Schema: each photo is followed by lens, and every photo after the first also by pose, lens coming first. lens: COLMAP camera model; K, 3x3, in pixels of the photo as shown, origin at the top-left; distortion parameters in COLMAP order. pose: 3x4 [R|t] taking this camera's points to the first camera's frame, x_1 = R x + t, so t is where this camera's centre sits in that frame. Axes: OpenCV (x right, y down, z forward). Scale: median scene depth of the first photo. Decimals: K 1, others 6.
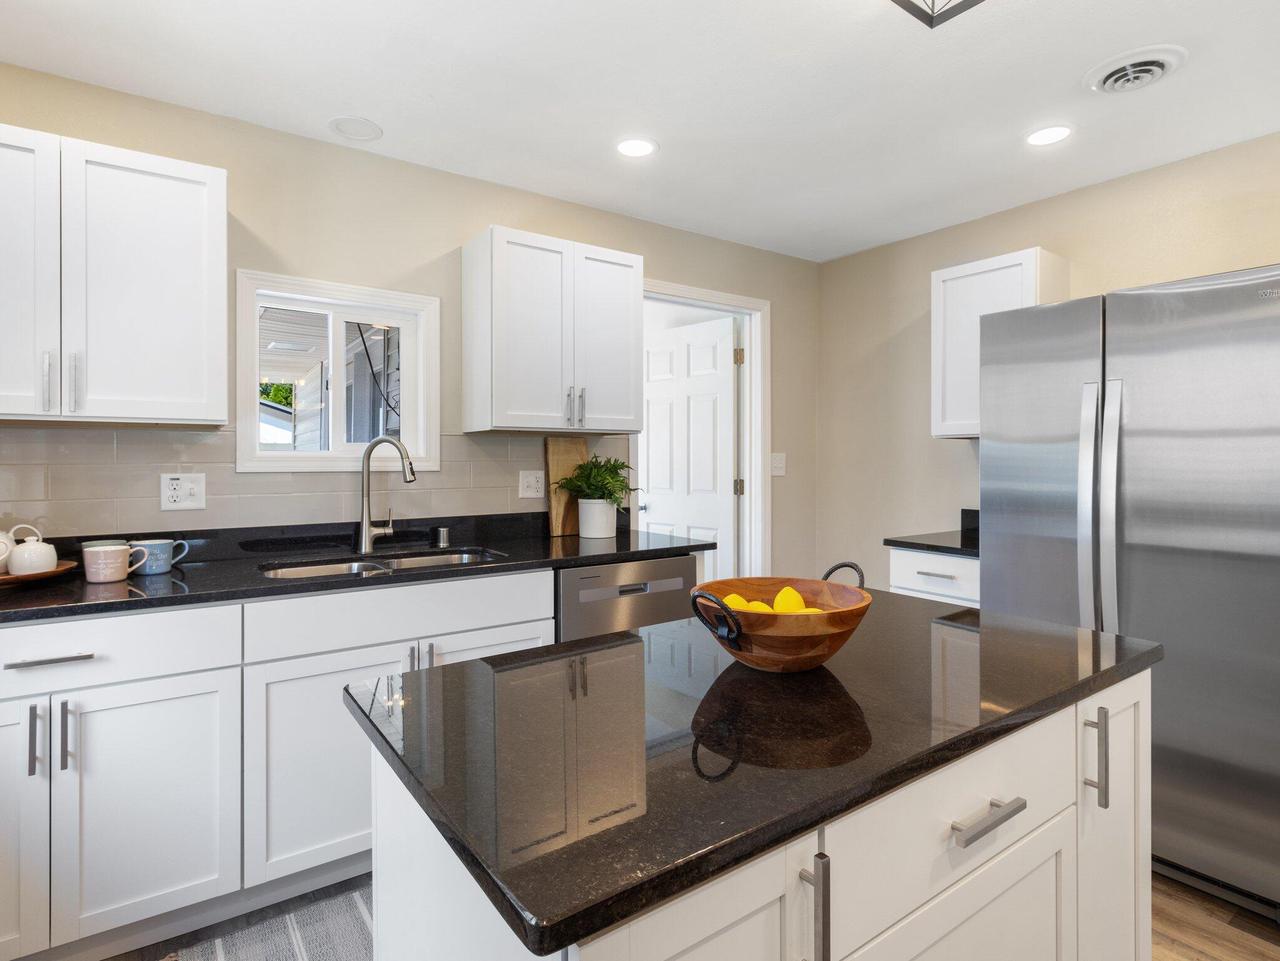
lens RADIAL K [[682.7, 0, 648.3], [0, 682.7, 457.5], [0, 0, 1]] dist [0.006440, -0.003348]
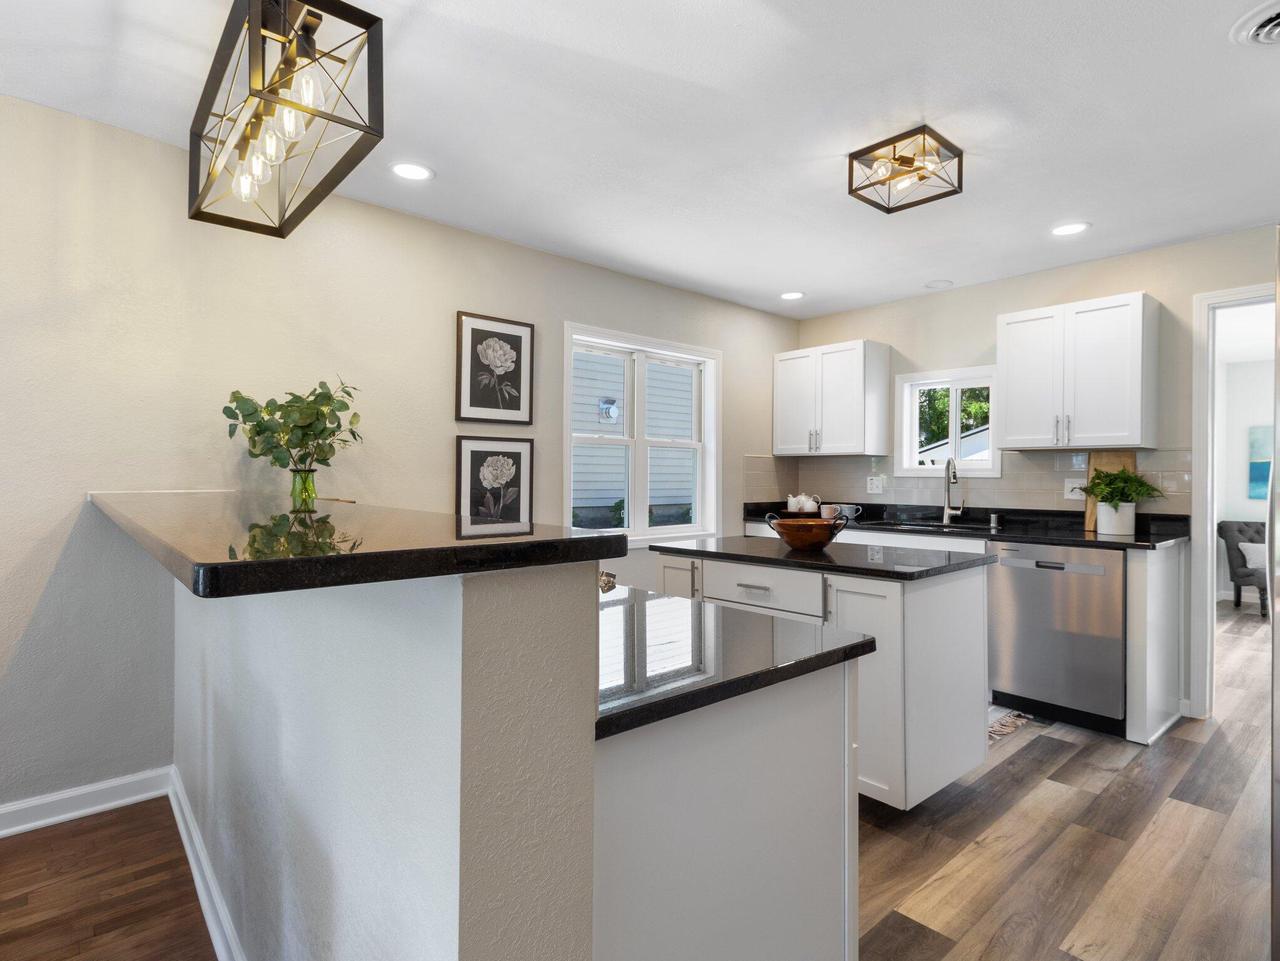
lens RADIAL K [[682.7, 0, 648.7], [0, 682.7, 475.5], [0, 0, 1]] dist [0.006440, -0.003348]
pose [[0.090632, -0.003681, -0.995878, 1.219899], [-0.006811, 0.999967, -0.004316, 0.028121], [0.995861, 0.007174, 0.090604, 0.089135]]
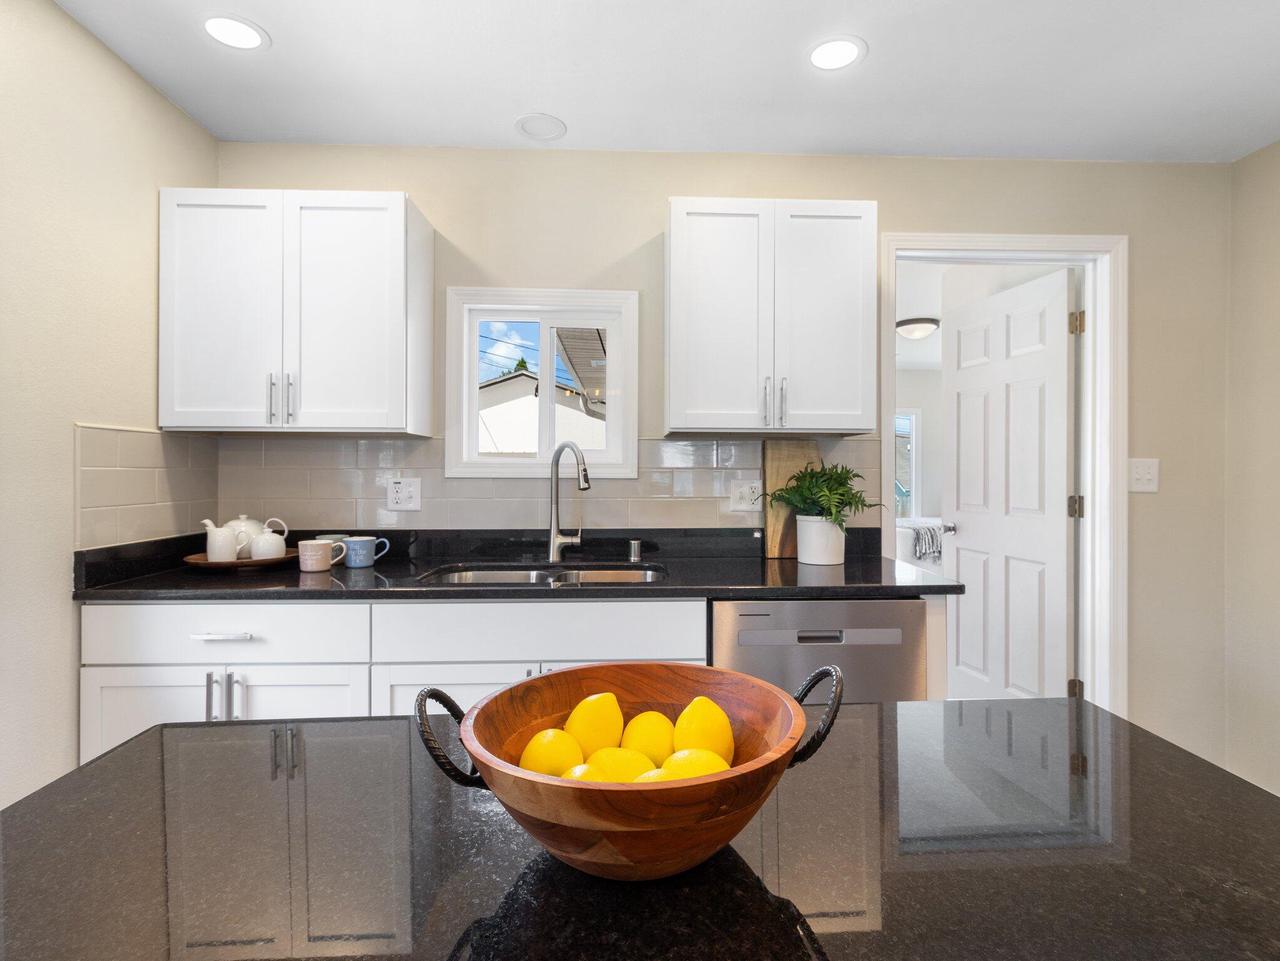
lens RADIAL K [[682.7, 0, 652.4], [0, 682.7, 469.3], [0, 0, 1]] dist [0.006440, -0.003348]
pose [[0.841448, 0.003157, -0.540329, 0.225160], [-0.001532, 0.999993, 0.003457, 0.004282], [0.540336, -0.002081, 0.841447, 0.252987]]
